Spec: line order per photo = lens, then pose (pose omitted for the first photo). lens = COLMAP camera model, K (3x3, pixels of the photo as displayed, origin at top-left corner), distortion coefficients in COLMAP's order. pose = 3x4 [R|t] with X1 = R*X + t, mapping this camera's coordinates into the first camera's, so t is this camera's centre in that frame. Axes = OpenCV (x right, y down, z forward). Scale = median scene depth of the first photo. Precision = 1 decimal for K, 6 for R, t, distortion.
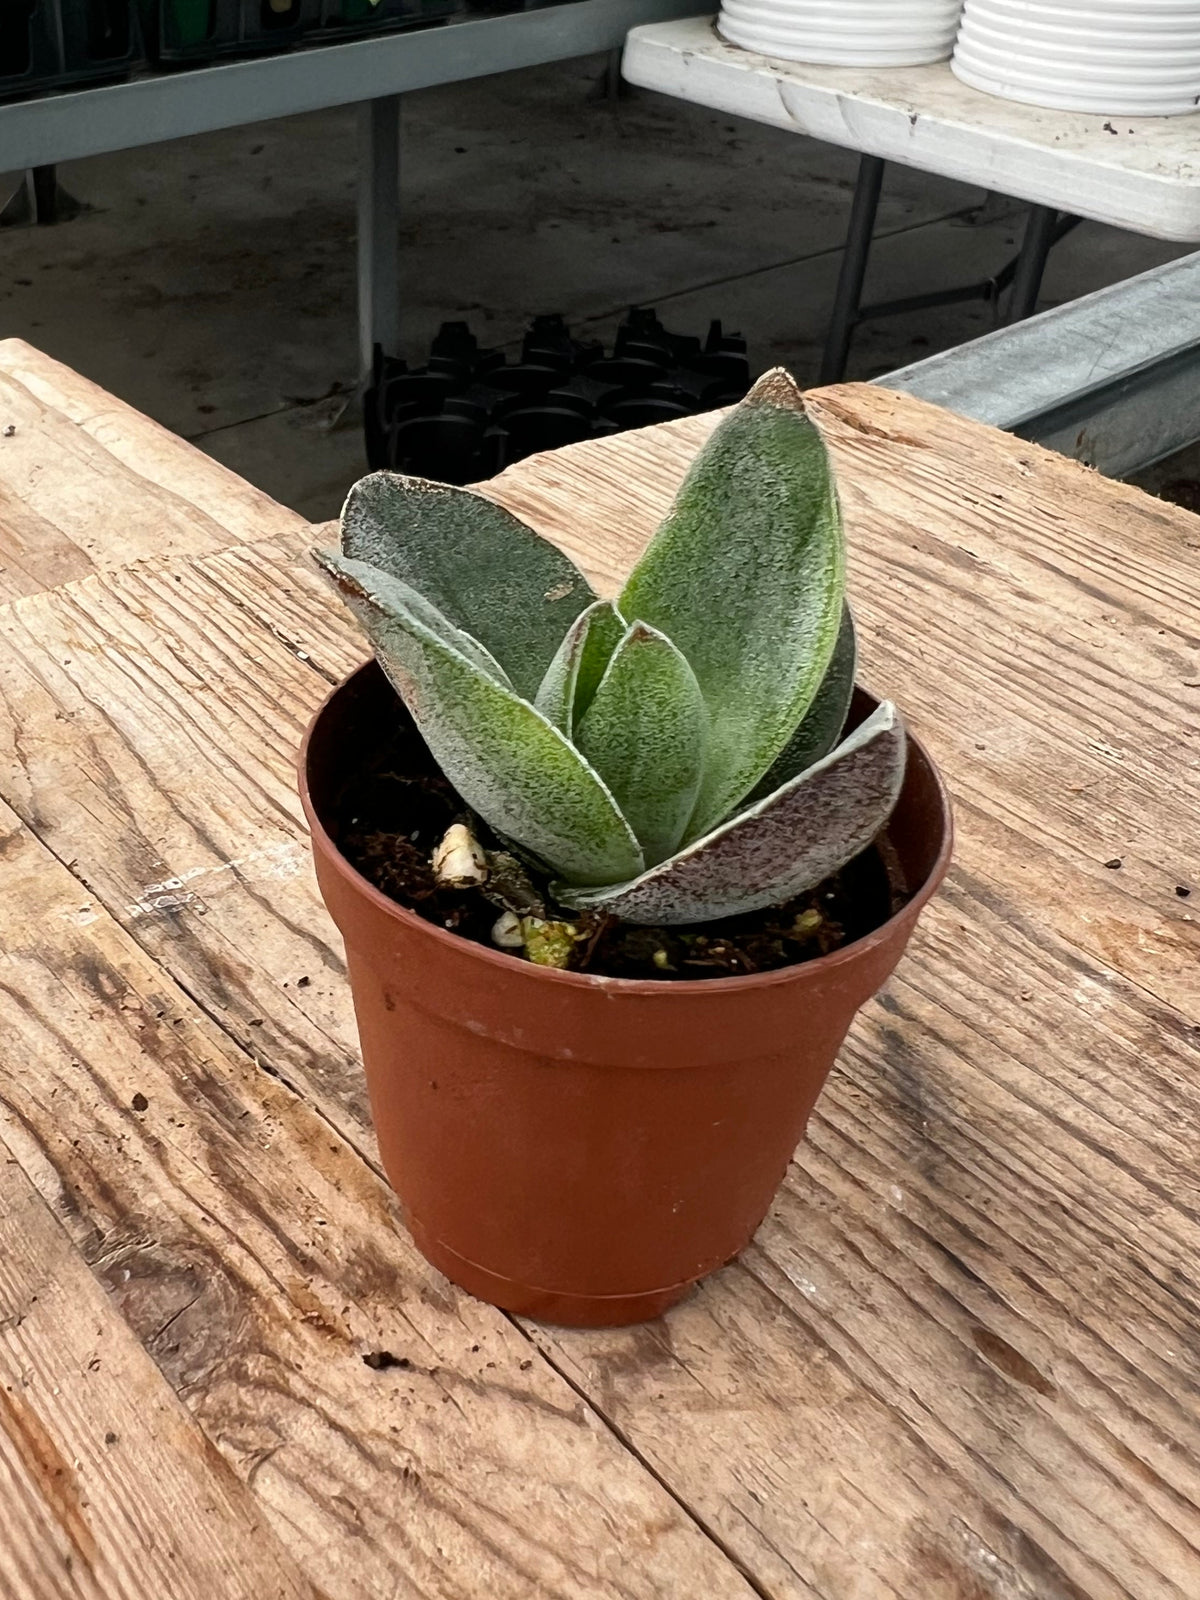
lens RADIAL K [[1649.2, 0, 363.2], [0, 1649.2, 710.2], [0, 0, 1]] dist [-0.002880, -0.004414]
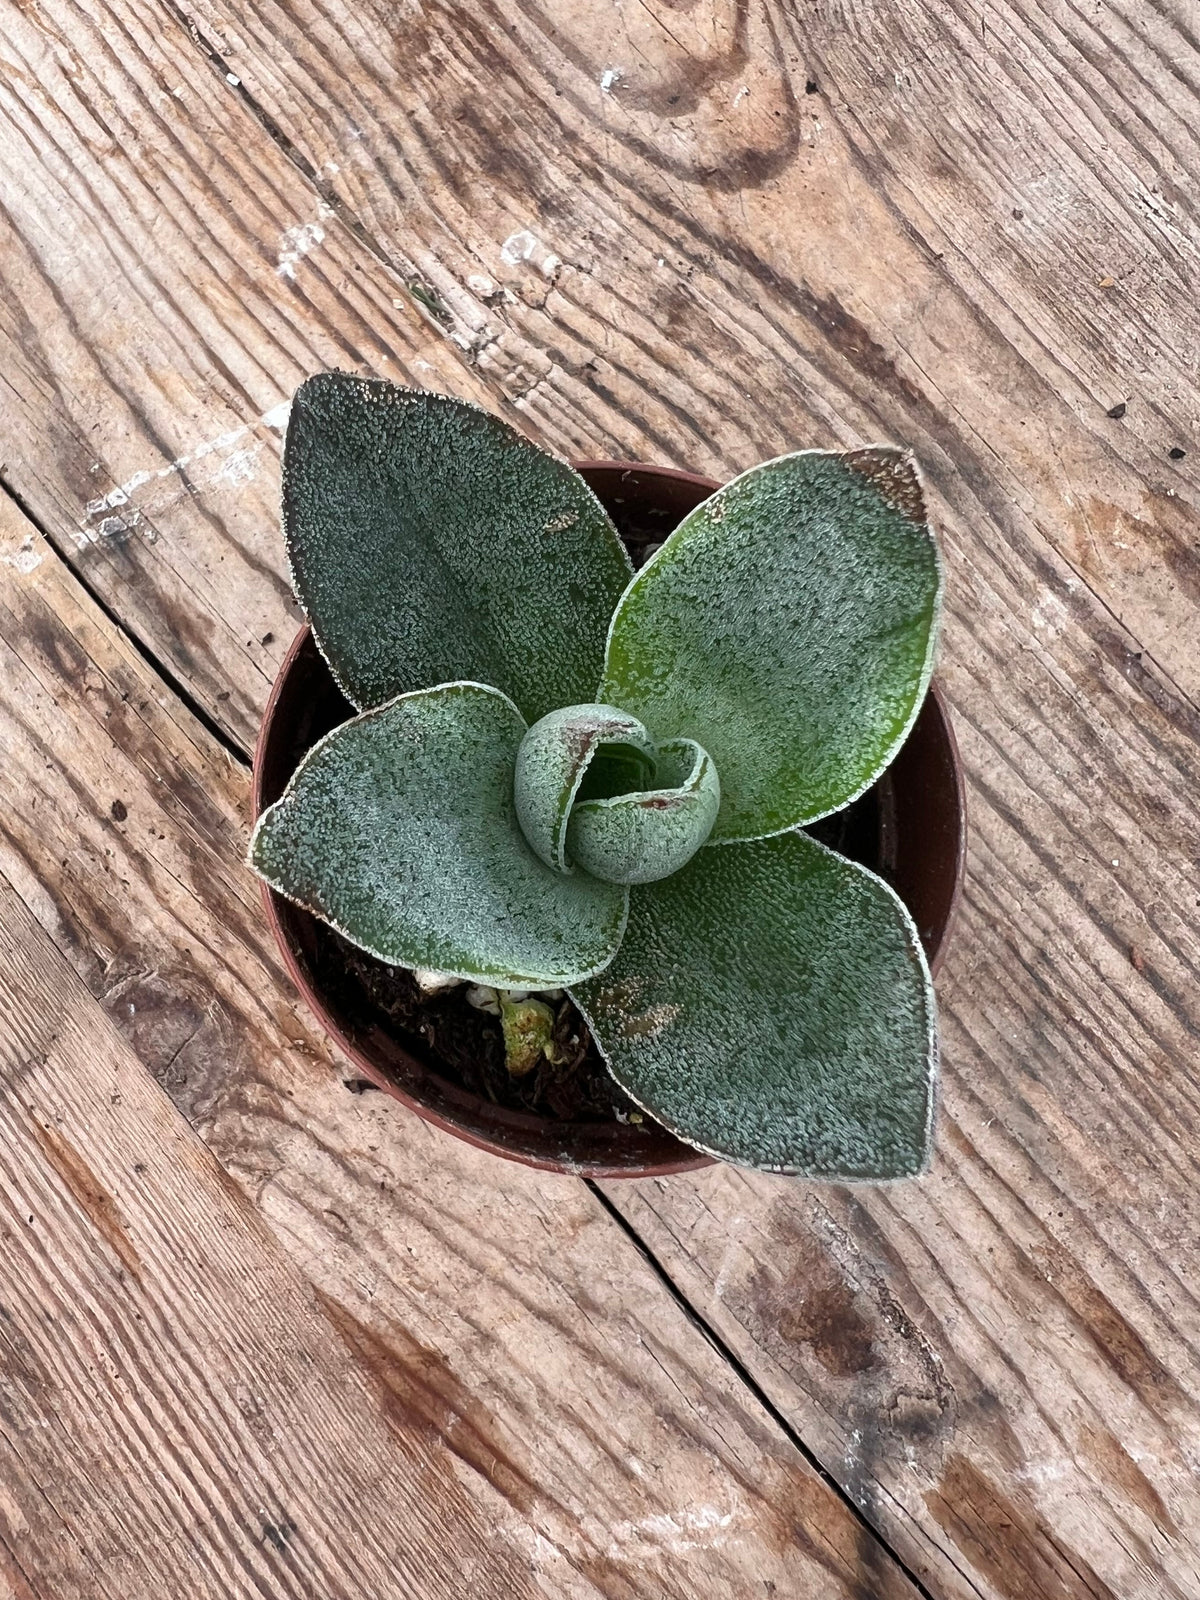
lens RADIAL K [[1412.0, 0, 408.7], [0, 1412.0, 755.2], [0, 0, 1]] dist [0.004437, -0.022436]
pose [[0.998292, -0.038427, 0.044003, 0.009429], [-0.004745, 0.697404, 0.716663, -0.440039], [-0.058227, -0.715648, 0.696030, 0.408350]]
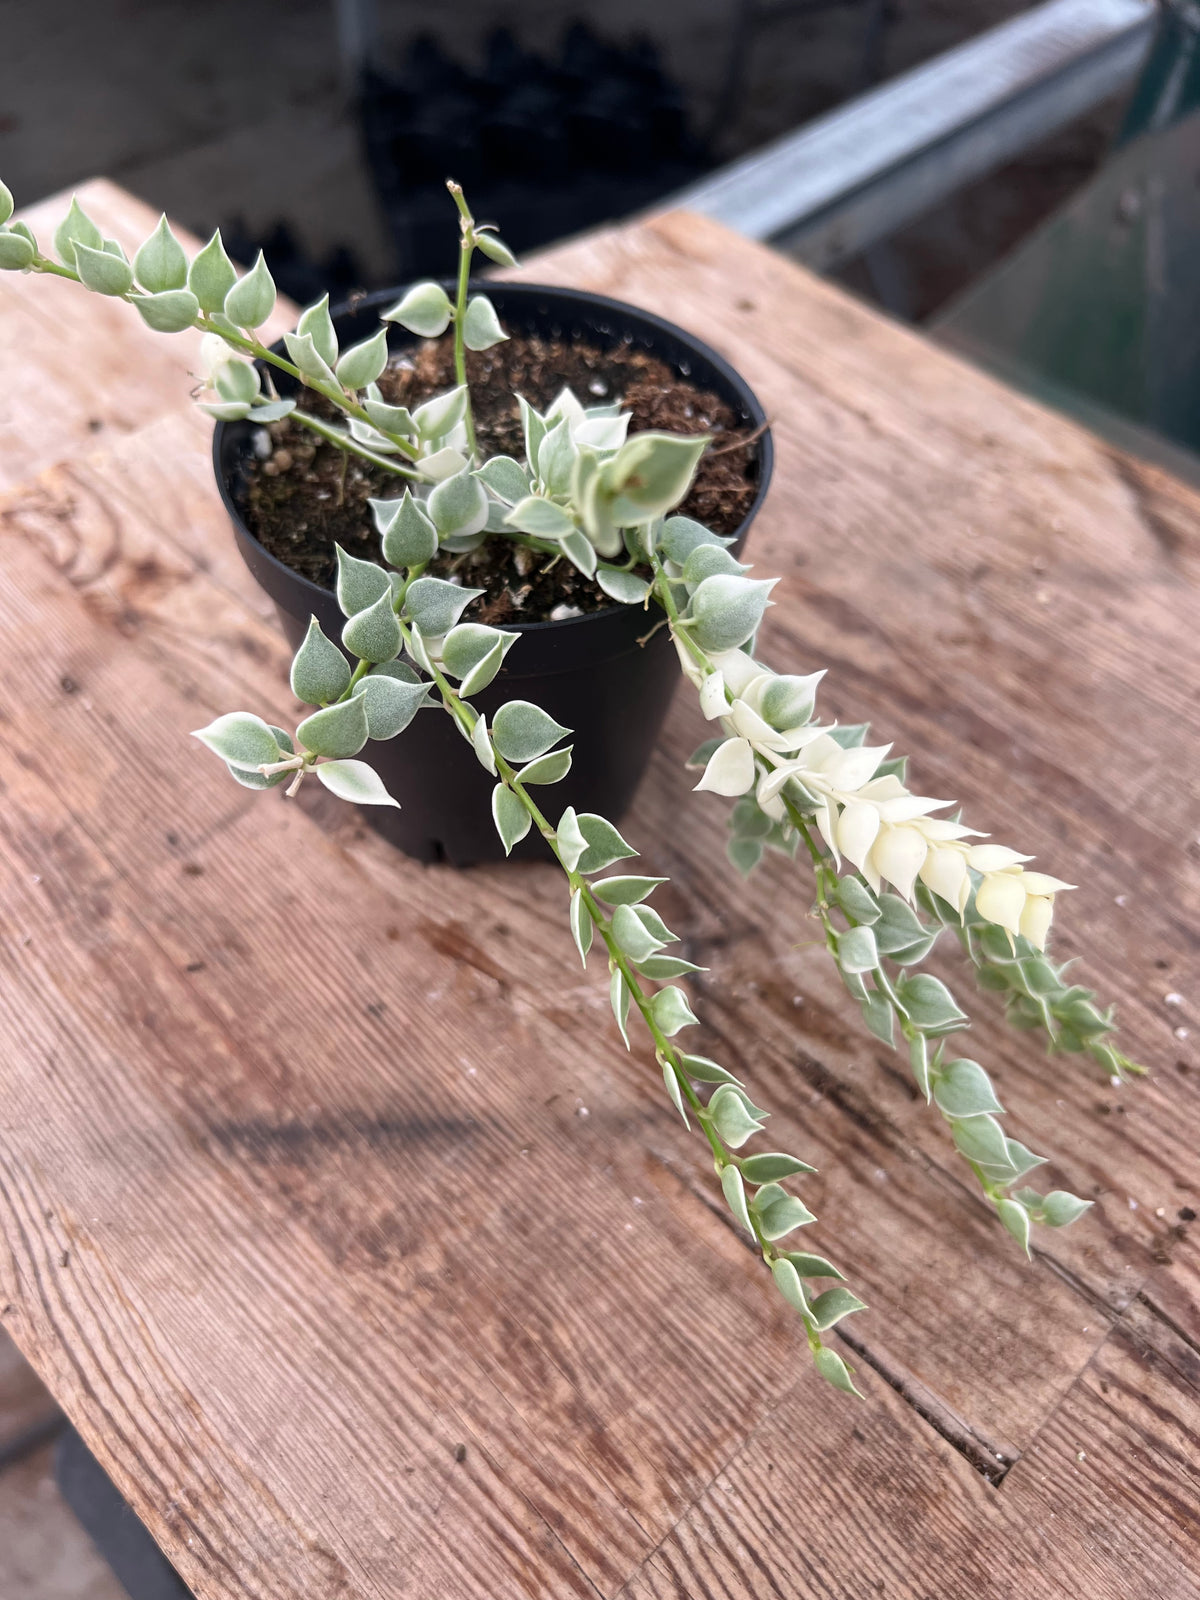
lens RADIAL K [[1258.6, 0, 599.8], [0, 1258.6, 794.6], [0, 0, 1]] dist [-0.021244, 0.006081]
pose [[0.985449, -0.095017, 0.140933, 0.021152], [0.042510, 0.940582, 0.336895, -0.179903], [-0.164569, -0.326001, 0.930935, -0.585134]]
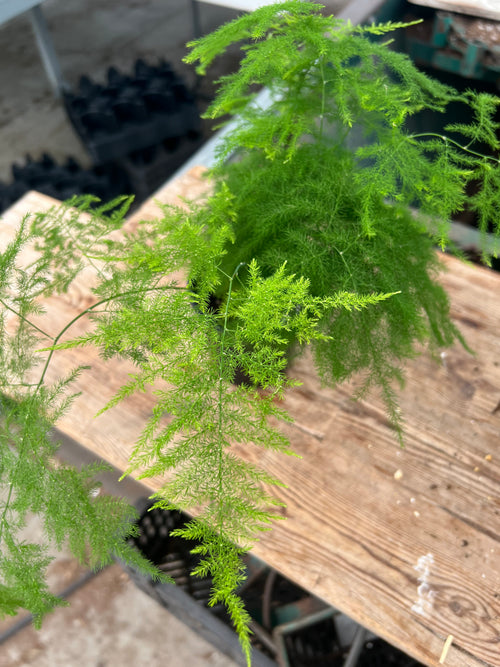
lens RADIAL K [[511.2, 0, 248.1], [0, 511.2, 316.8], [0, 0, 1]] dist [-0.002812, 0.000925]
pose [[0.923980, -0.313297, 0.219330, -0.166995], [0.235958, 0.918343, 0.317758, -0.532459], [-0.300973, -0.241850, 0.922456, -1.711121]]
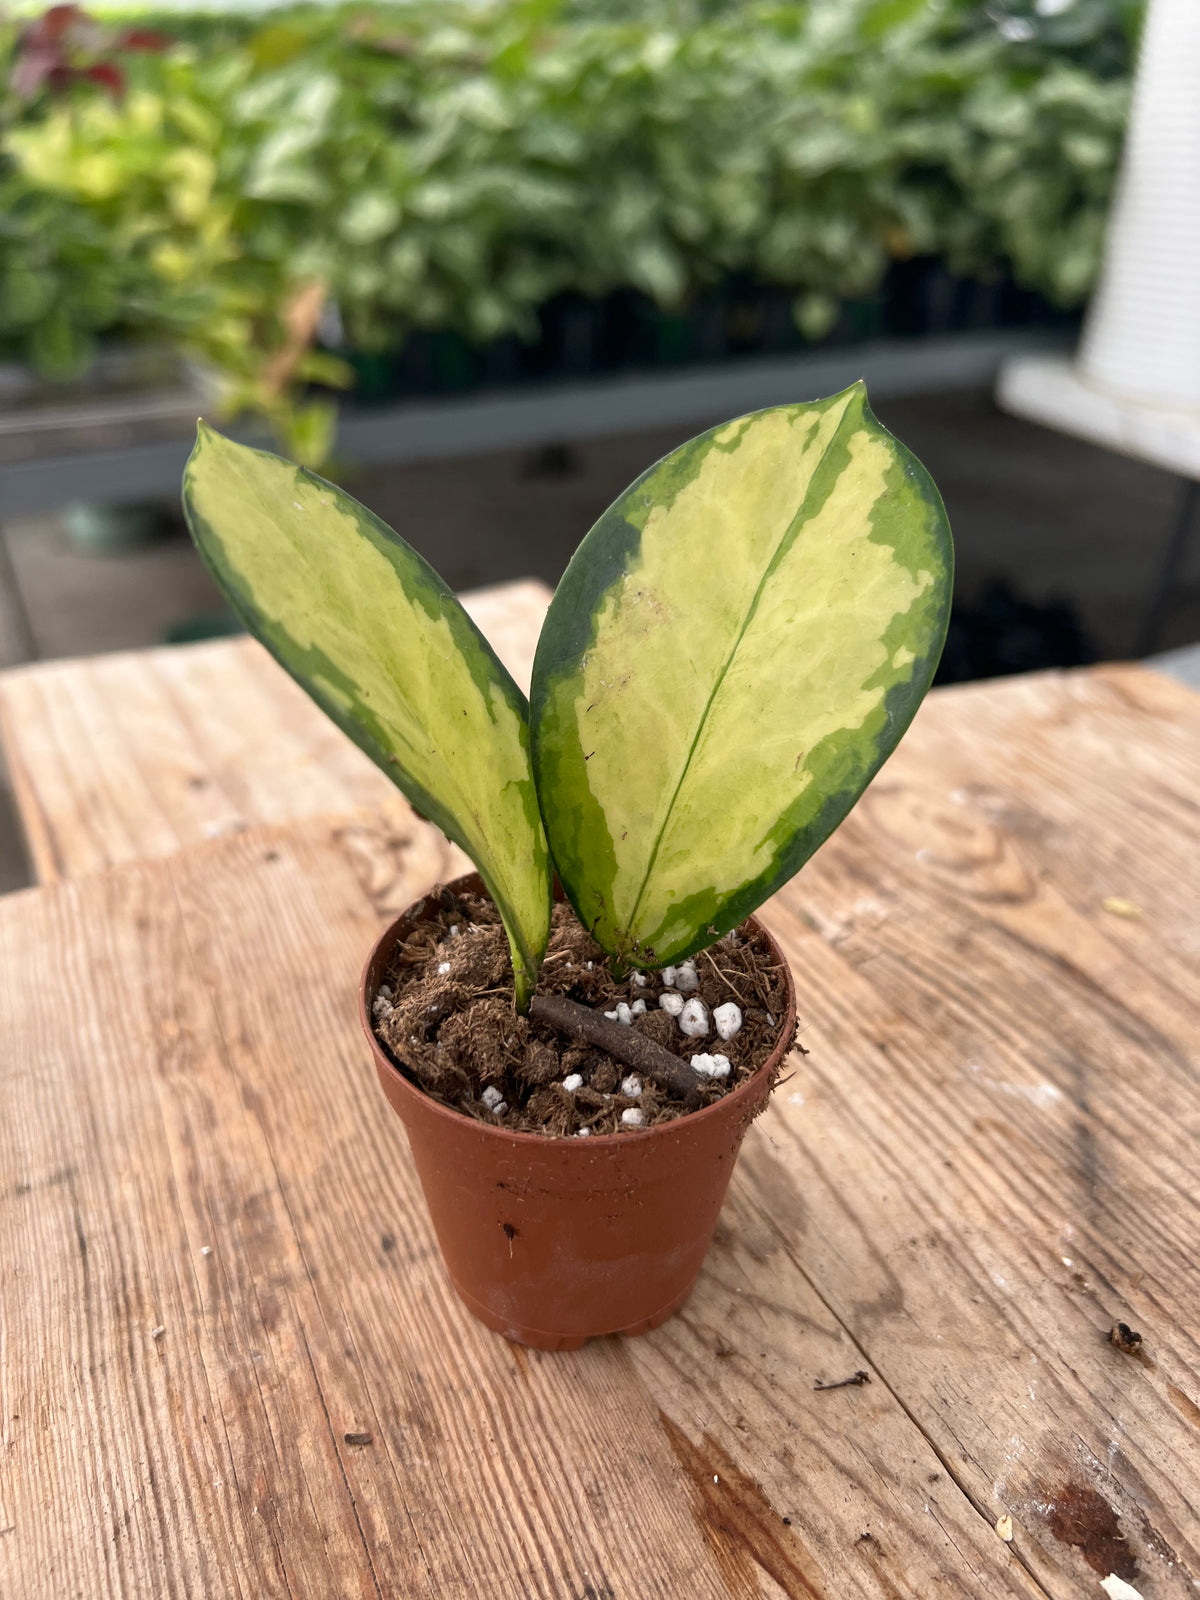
lens RADIAL K [[1279.8, 0, 594.2], [0, 1279.8, 773.5], [0, 0, 1]] dist [-0.015807, -0.015407]
pose [[0.986640, 0.098983, -0.129396, 0.005096], [-0.106677, 0.992830, -0.053939, -0.011323], [0.123129, 0.067022, 0.990125, -0.228729]]
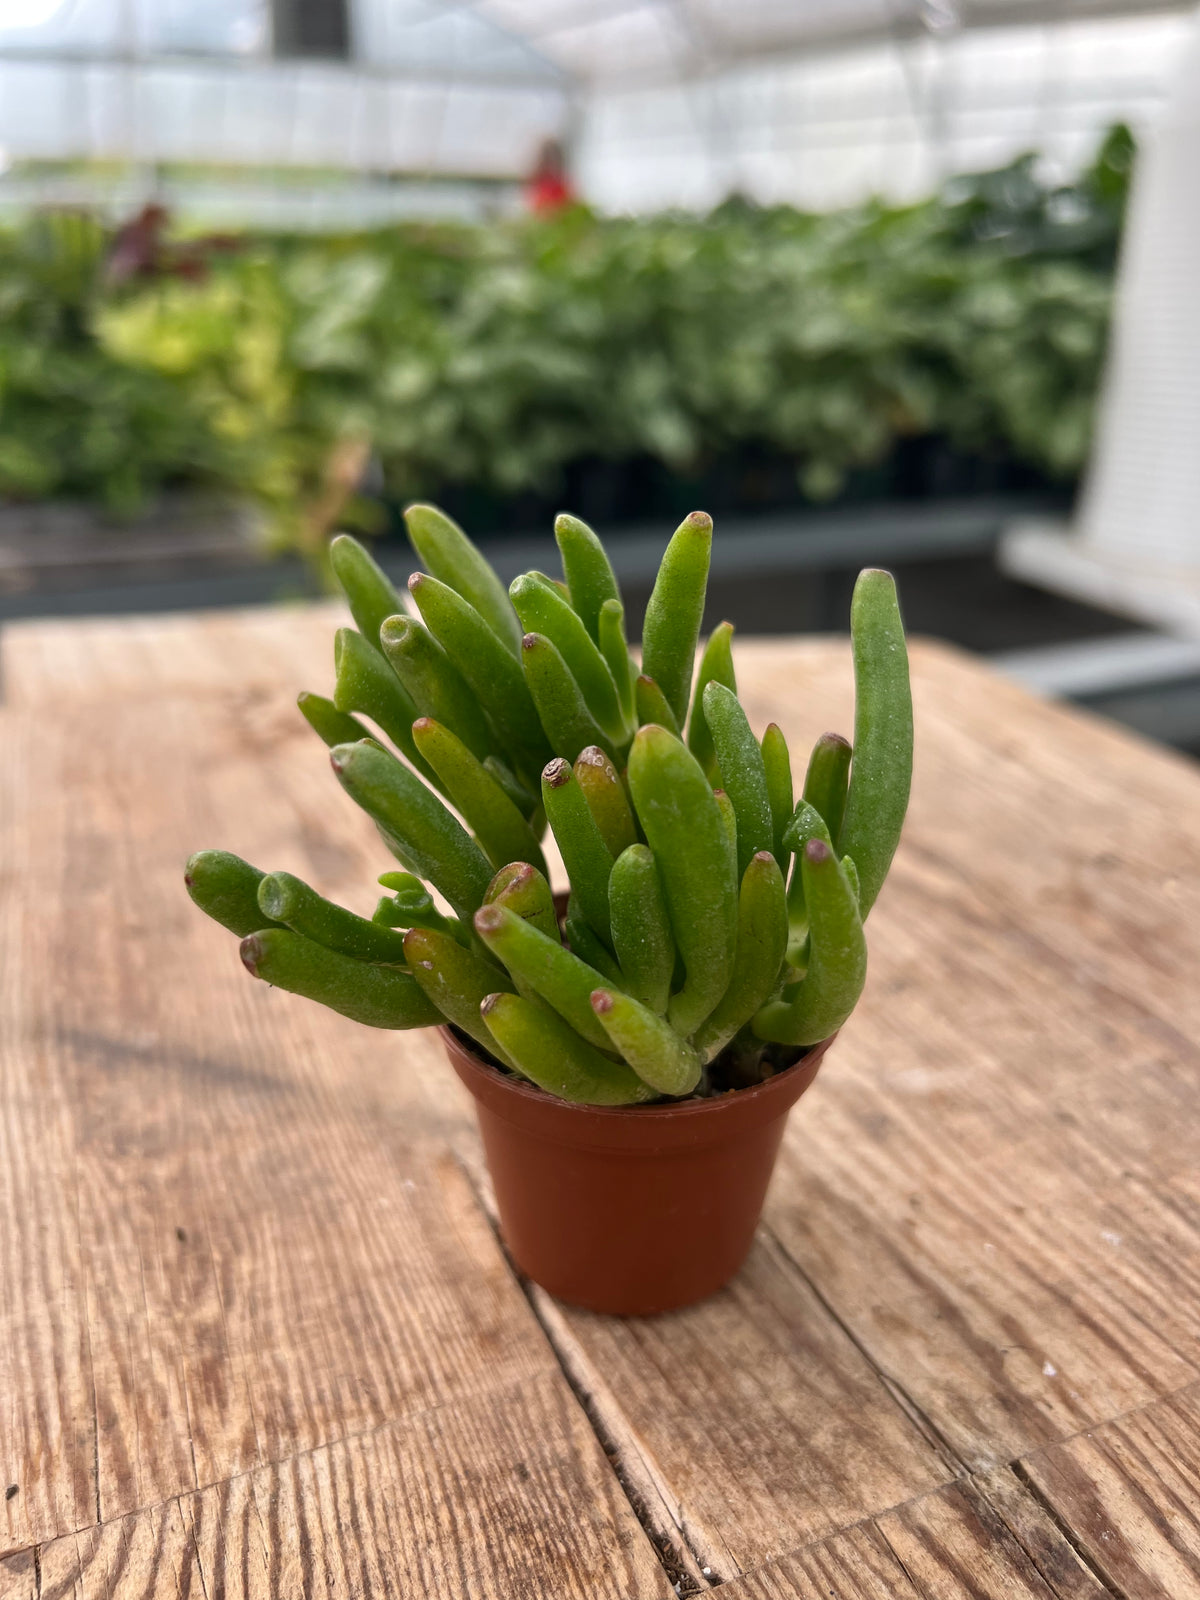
lens RADIAL K [[1279.8, 0, 594.2], [0, 1279.8, 773.5], [0, 0, 1]] dist [-0.015807, -0.015407]
pose [[0.977689, 0.100913, -0.184232, 0.517381], [-0.135733, 0.972854, -0.187436, 0.483946], [0.160316, 0.208260, 0.964845, -0.630277]]
